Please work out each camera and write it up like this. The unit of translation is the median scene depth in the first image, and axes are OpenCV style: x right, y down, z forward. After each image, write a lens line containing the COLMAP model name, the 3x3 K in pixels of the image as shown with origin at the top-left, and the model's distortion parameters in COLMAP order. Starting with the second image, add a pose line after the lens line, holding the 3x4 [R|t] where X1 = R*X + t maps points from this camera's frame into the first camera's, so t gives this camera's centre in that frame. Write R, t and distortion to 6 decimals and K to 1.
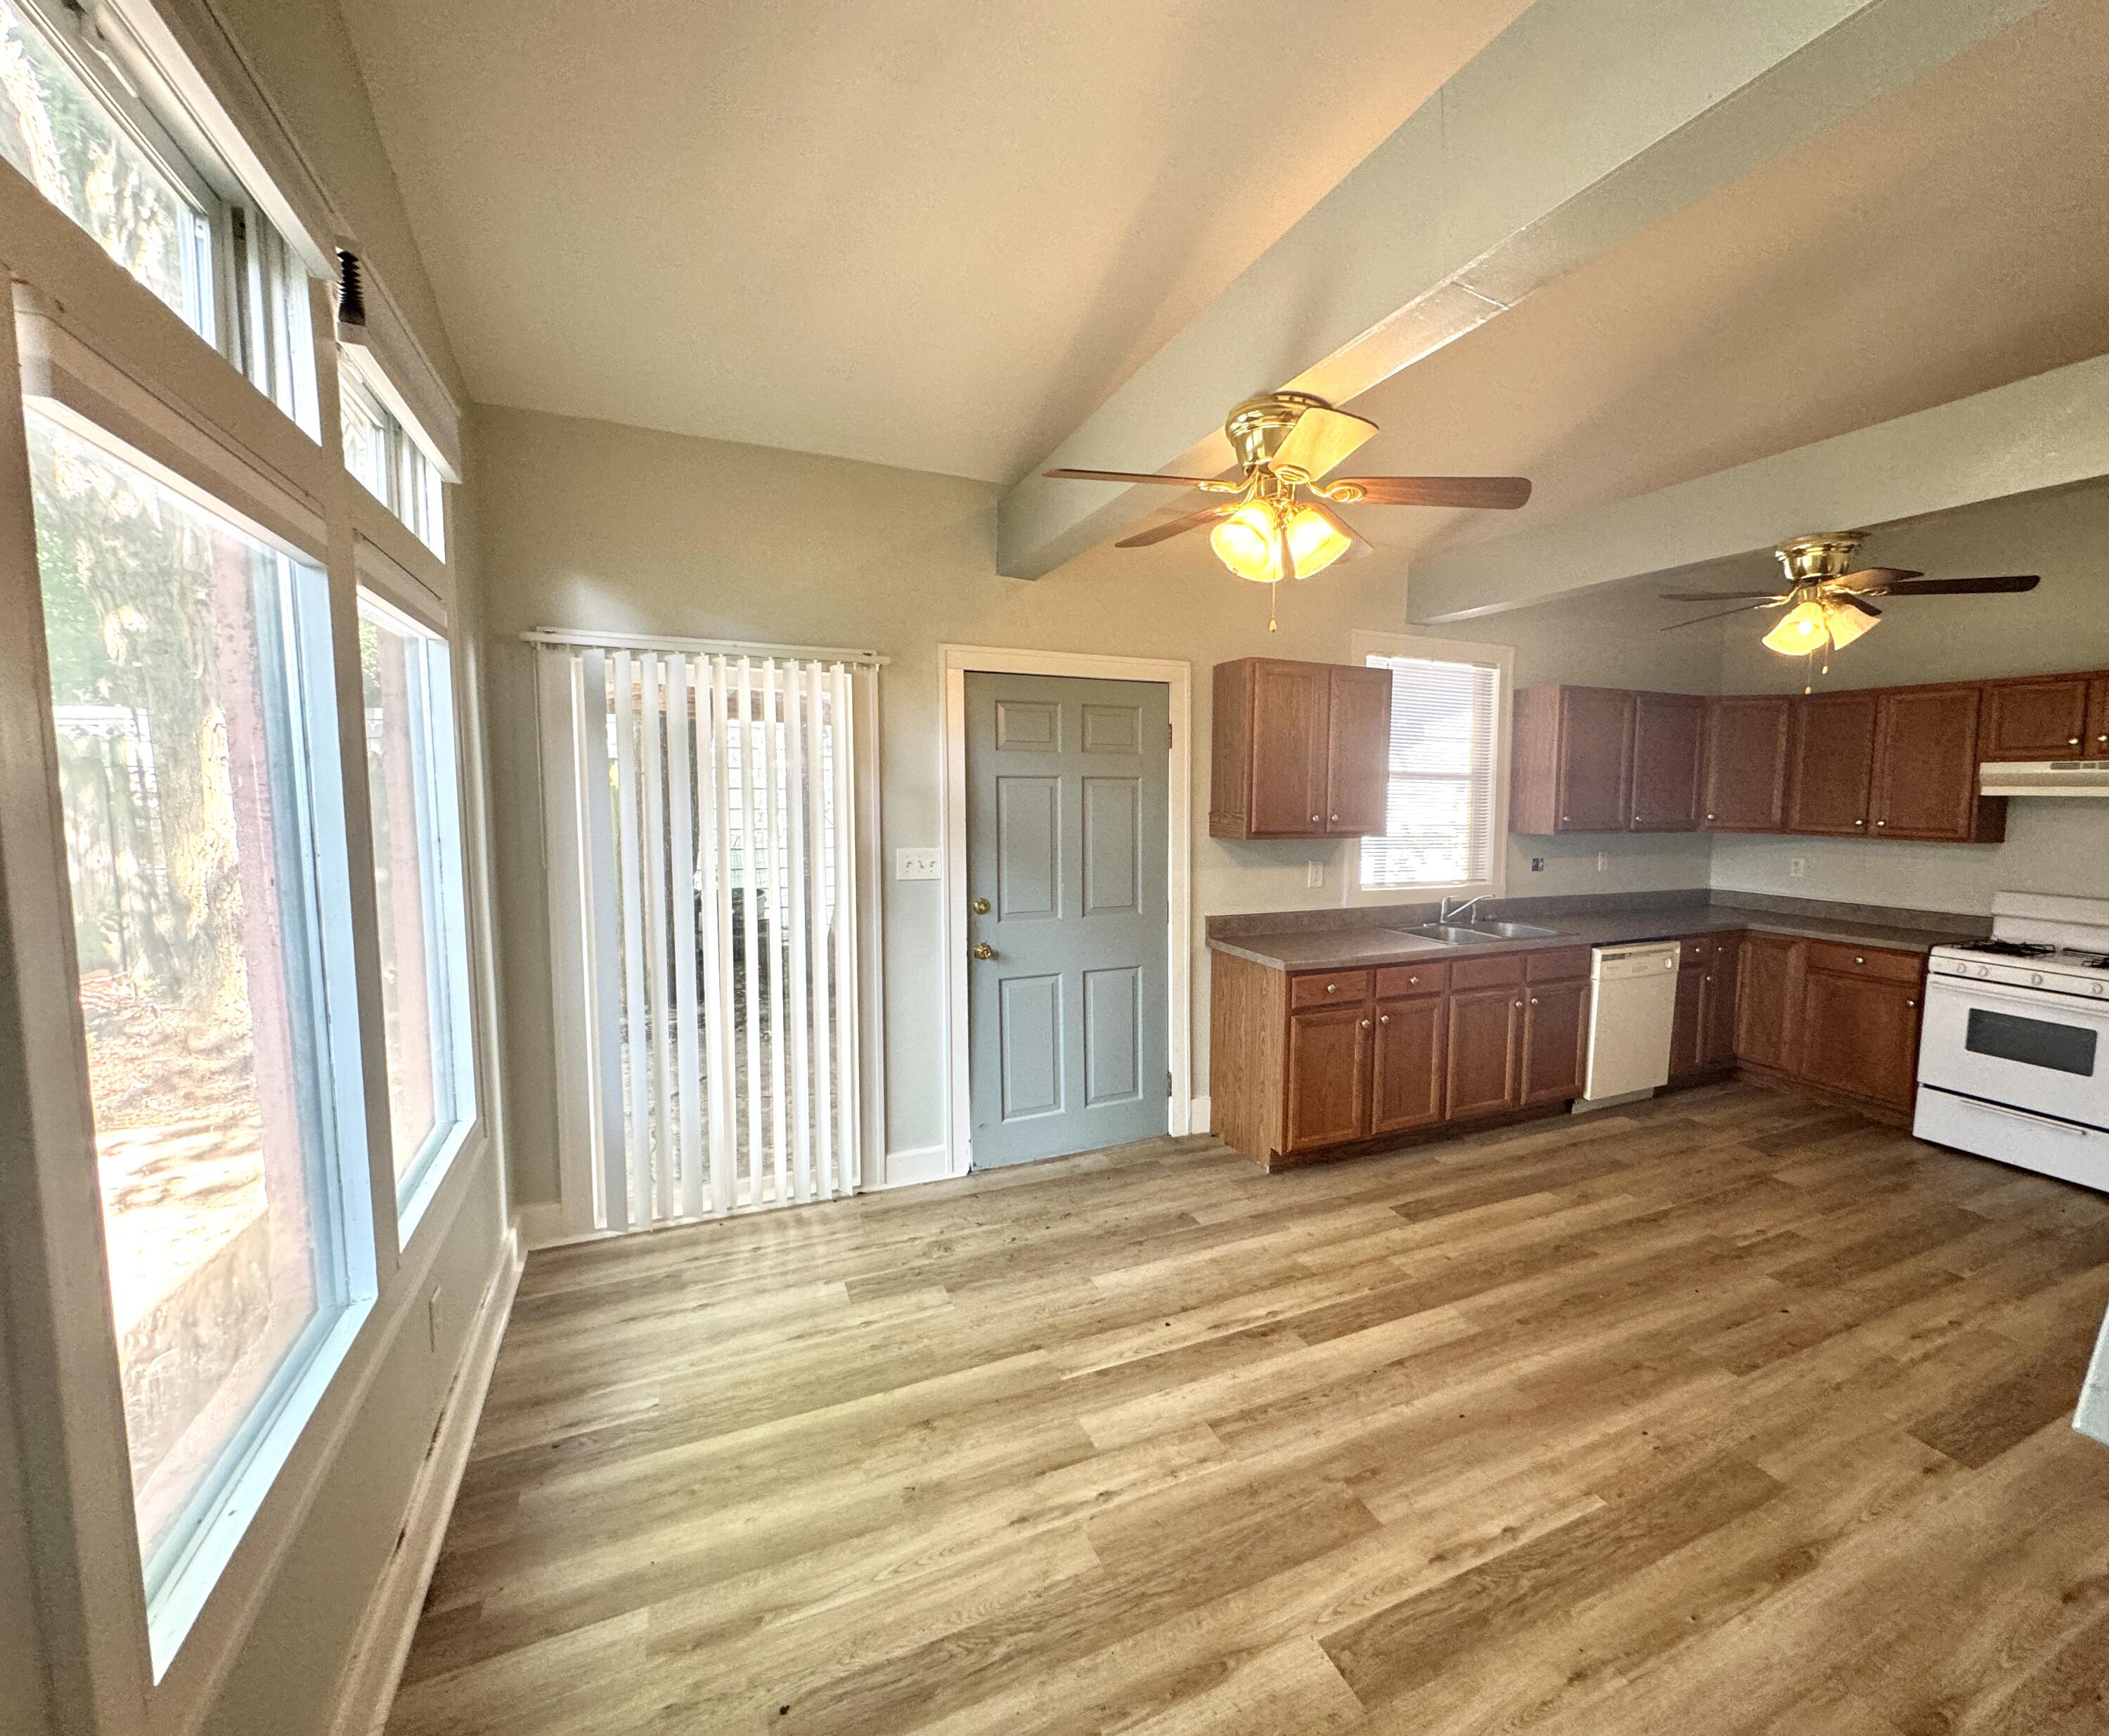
lens RADIAL K [[873.2, 0, 1054.5], [0, 873.2, 868.0], [0, 0, 1]] dist [-0.000733, -0.000167]
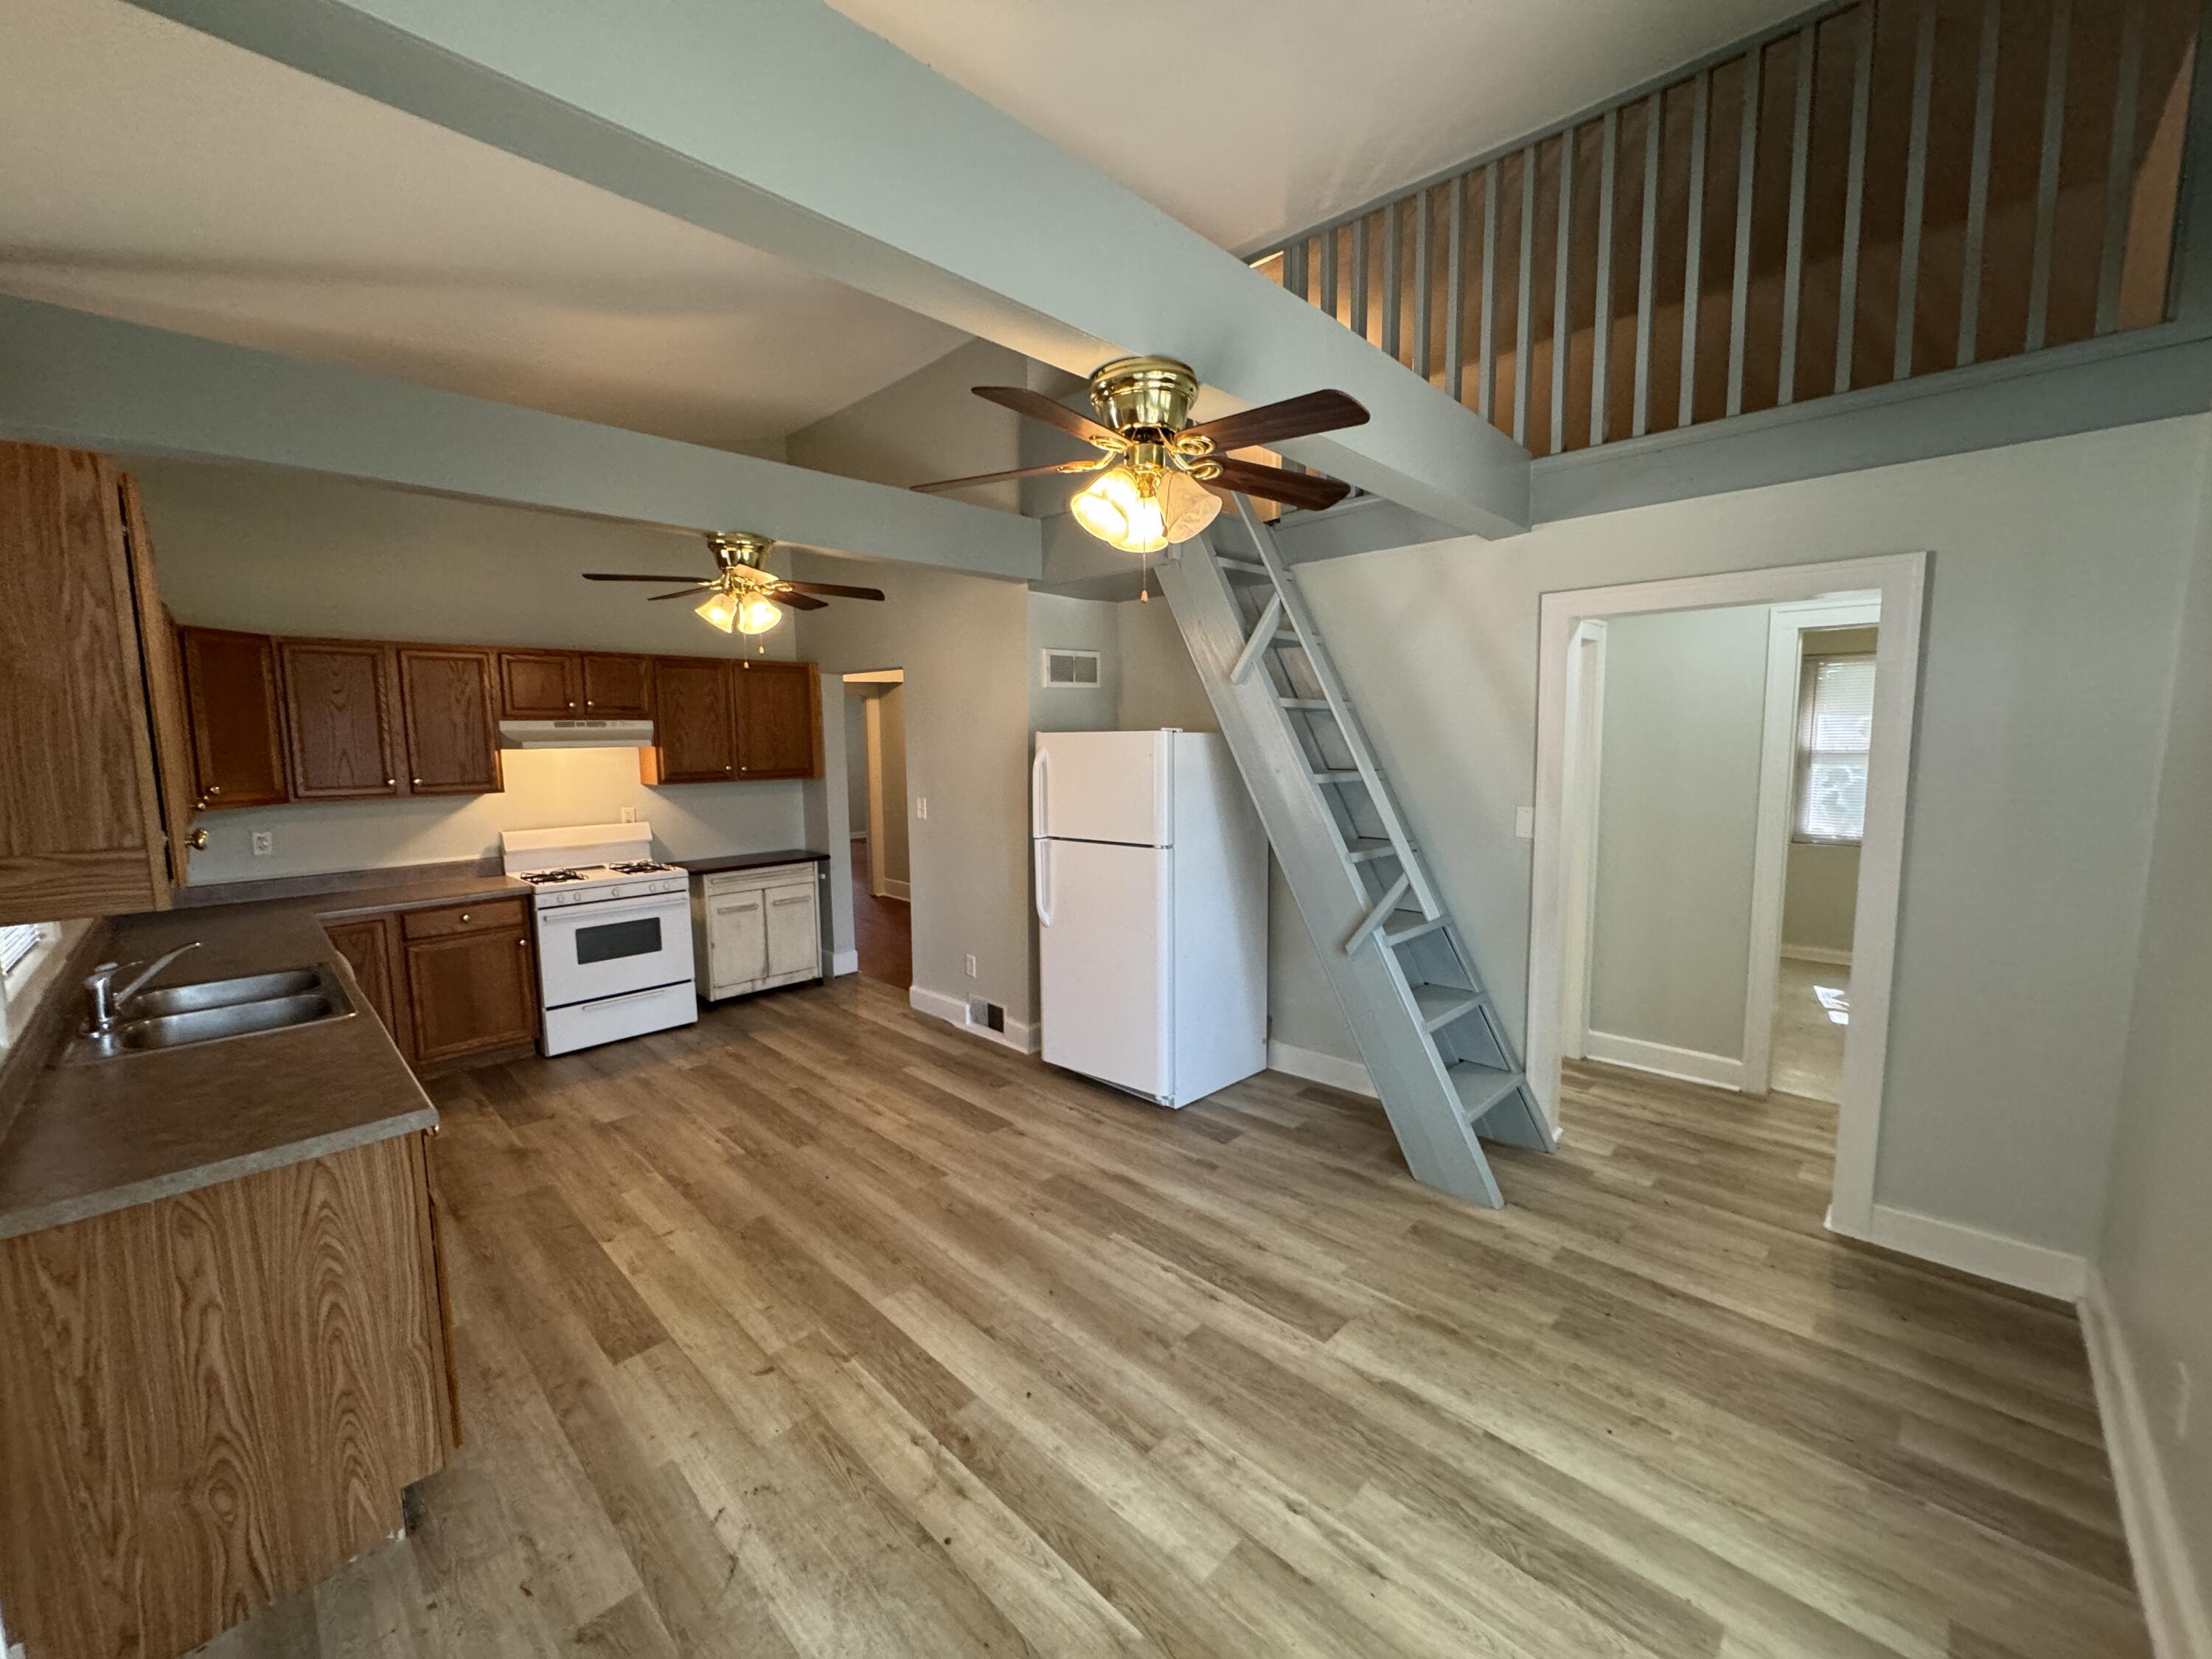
lens RADIAL K [[881.8, 0, 1106.0], [0, 881.8, 829.5], [0, 0, 1]] dist [0.000886, 0.000034]
pose [[-0.394489, -0.114365, 0.911756, -0.564146], [0.094015, 0.981995, 0.163853, -0.183562], [-0.914079, 0.150357, -0.376633, 1.202693]]
